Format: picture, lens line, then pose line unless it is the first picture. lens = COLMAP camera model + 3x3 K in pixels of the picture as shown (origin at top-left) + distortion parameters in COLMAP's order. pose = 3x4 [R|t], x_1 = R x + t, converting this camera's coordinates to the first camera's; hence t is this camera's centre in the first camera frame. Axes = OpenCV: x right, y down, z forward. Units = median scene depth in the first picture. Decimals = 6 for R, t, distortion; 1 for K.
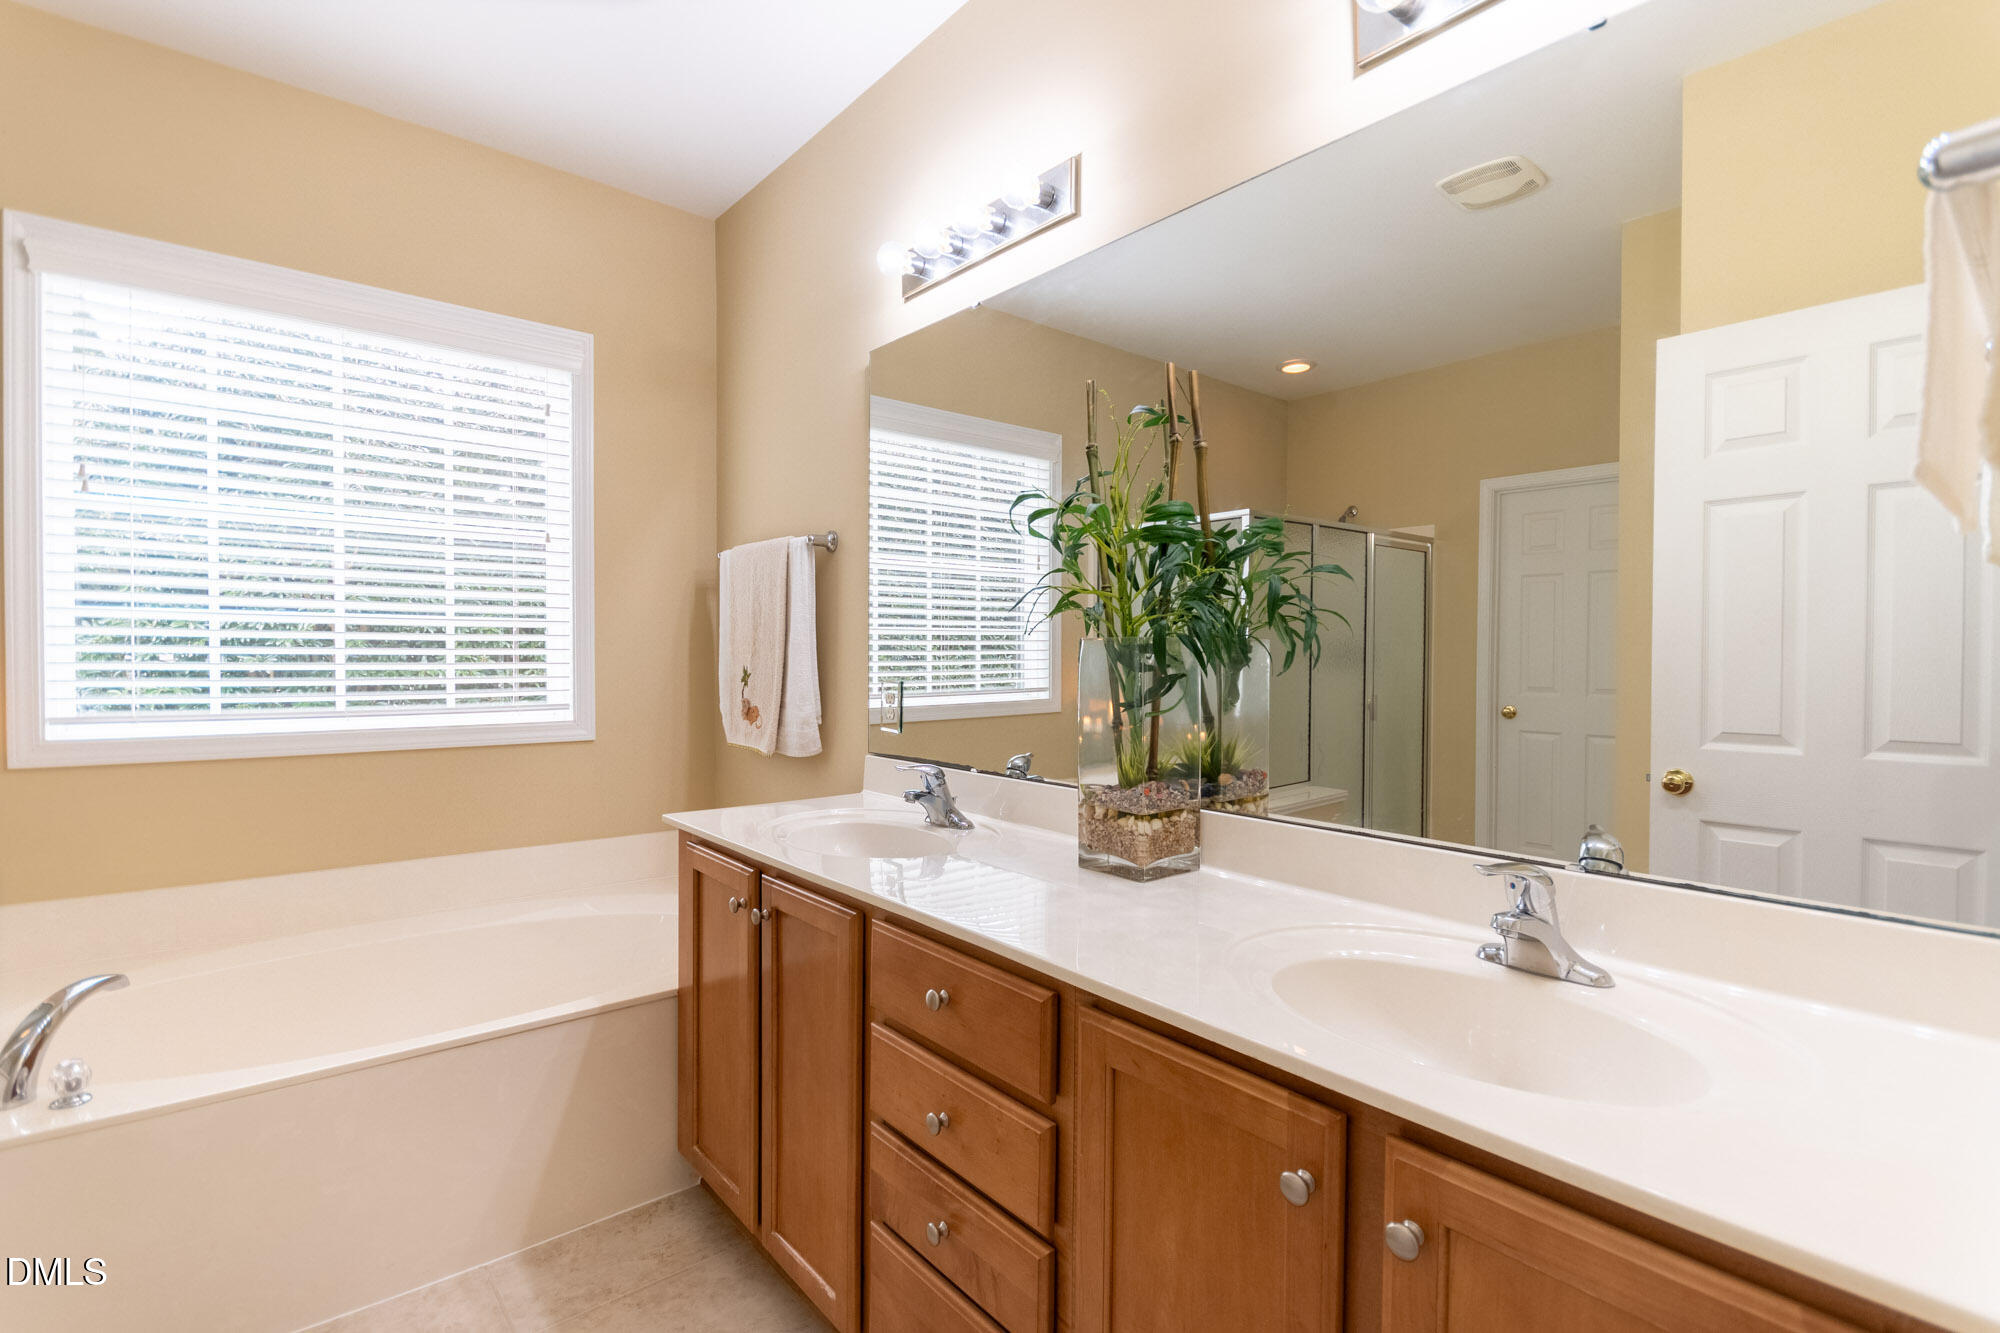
lens RADIAL K [[922.9, 0, 998.6], [0, 922.9, 671.8], [0, 0, 1]] dist [-0.006110, -0.000963]
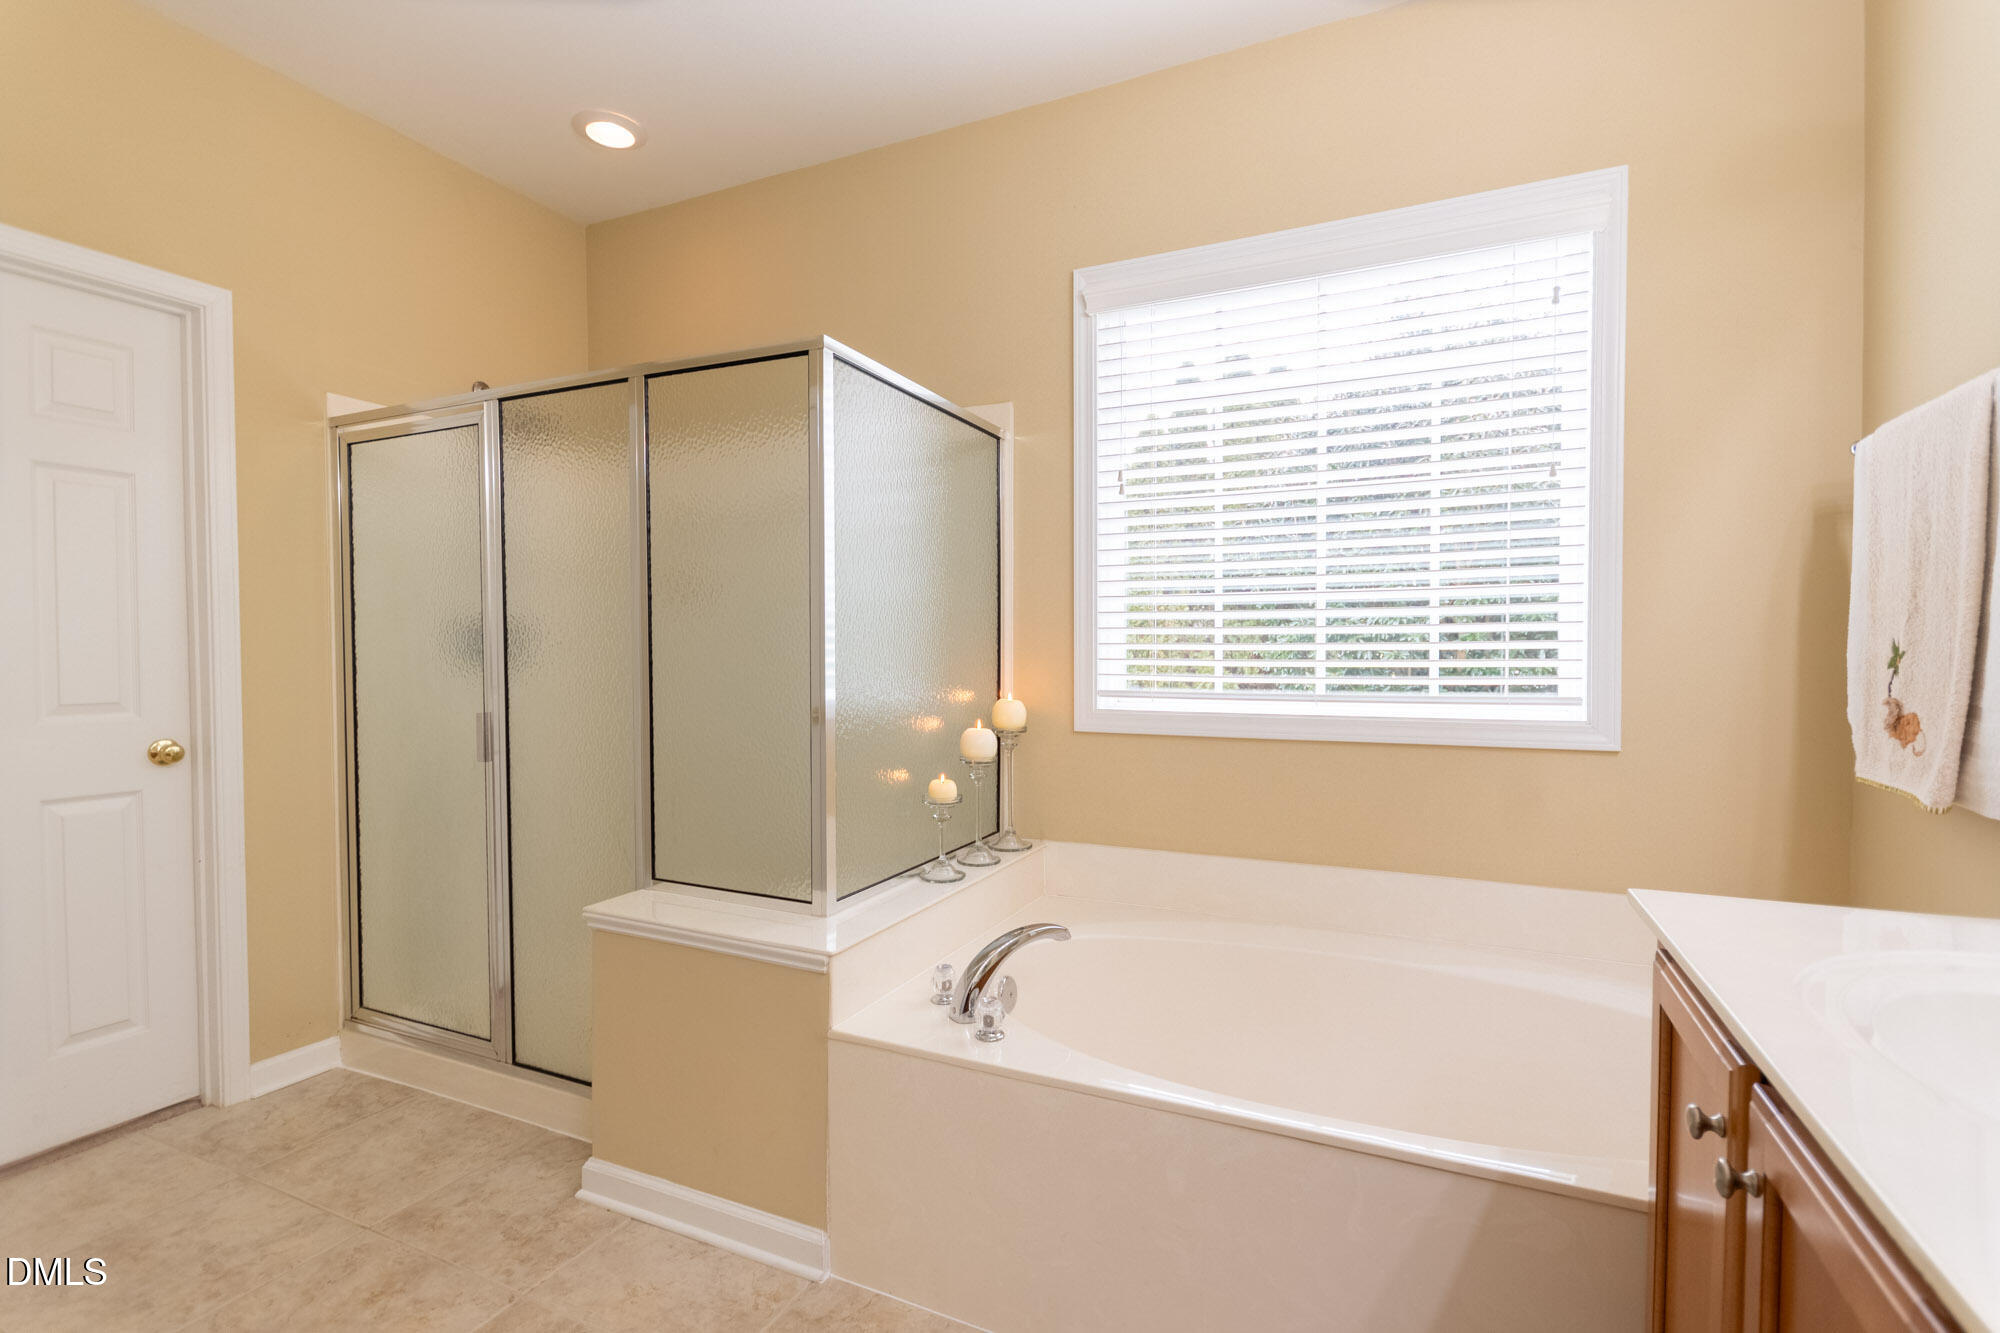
lens RADIAL K [[922.9, 0, 1010.6], [0, 922.9, 674.4], [0, 0, 1]] dist [-0.006110, -0.000963]
pose [[0.421650, 0.015879, -0.906620, -0.005658], [-0.002686, 0.999864, 0.016263, 0.009864], [0.906755, -0.004422, 0.421635, 0.401930]]
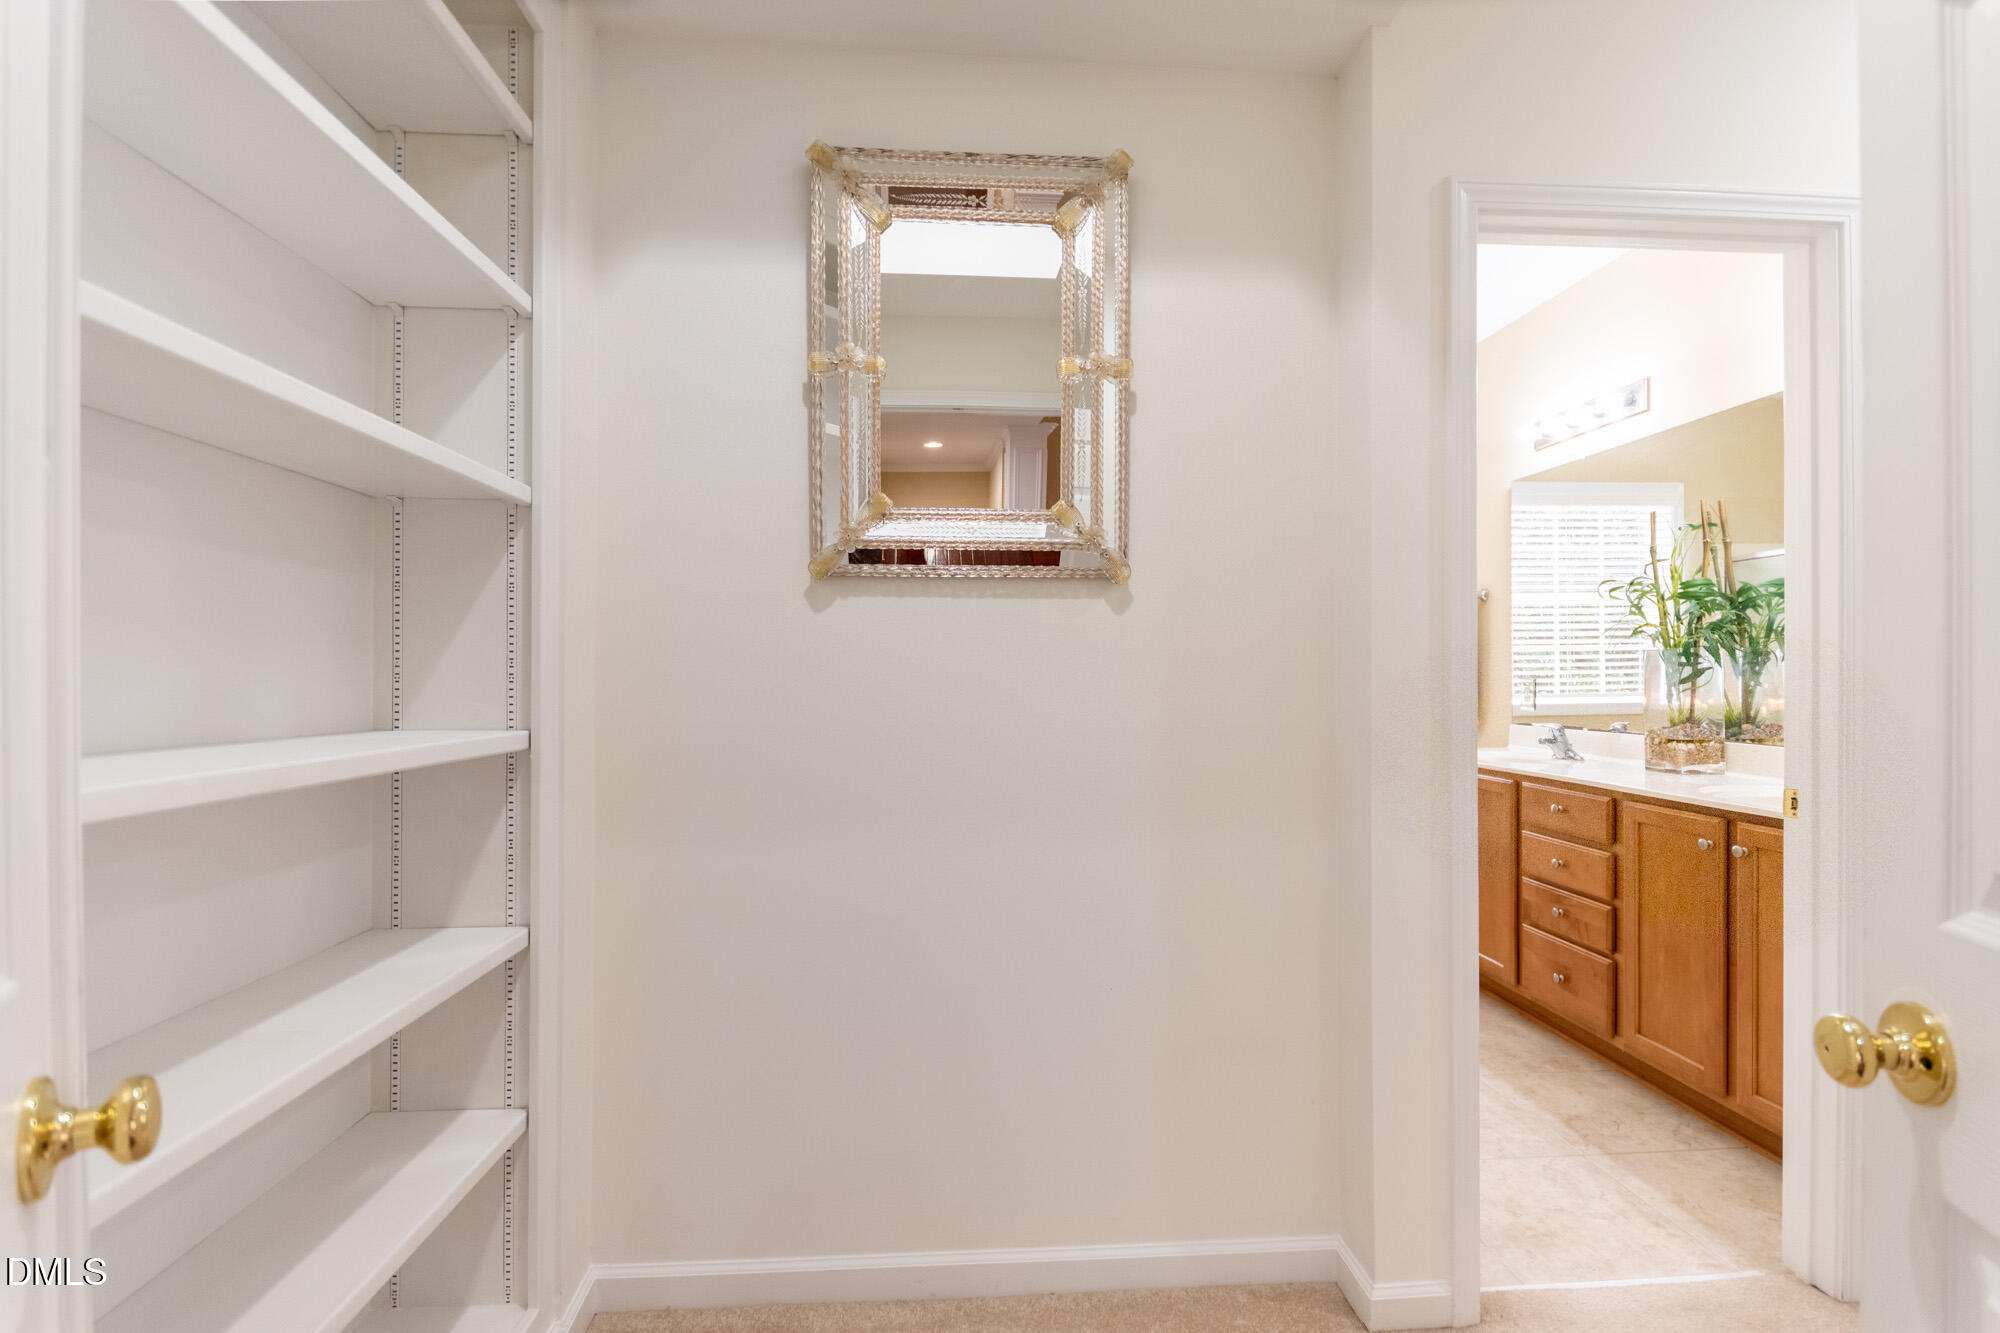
lens RADIAL K [[922.9, 0, 990.2], [0, 922.9, 682.4], [0, 0, 1]] dist [-0.006110, -0.000963]
pose [[0.806338, -0.007286, -0.591411, 0.096545], [-0.001505, 0.999896, -0.014370, 0.047925], [0.591453, 0.012477, 0.806243, -1.057449]]
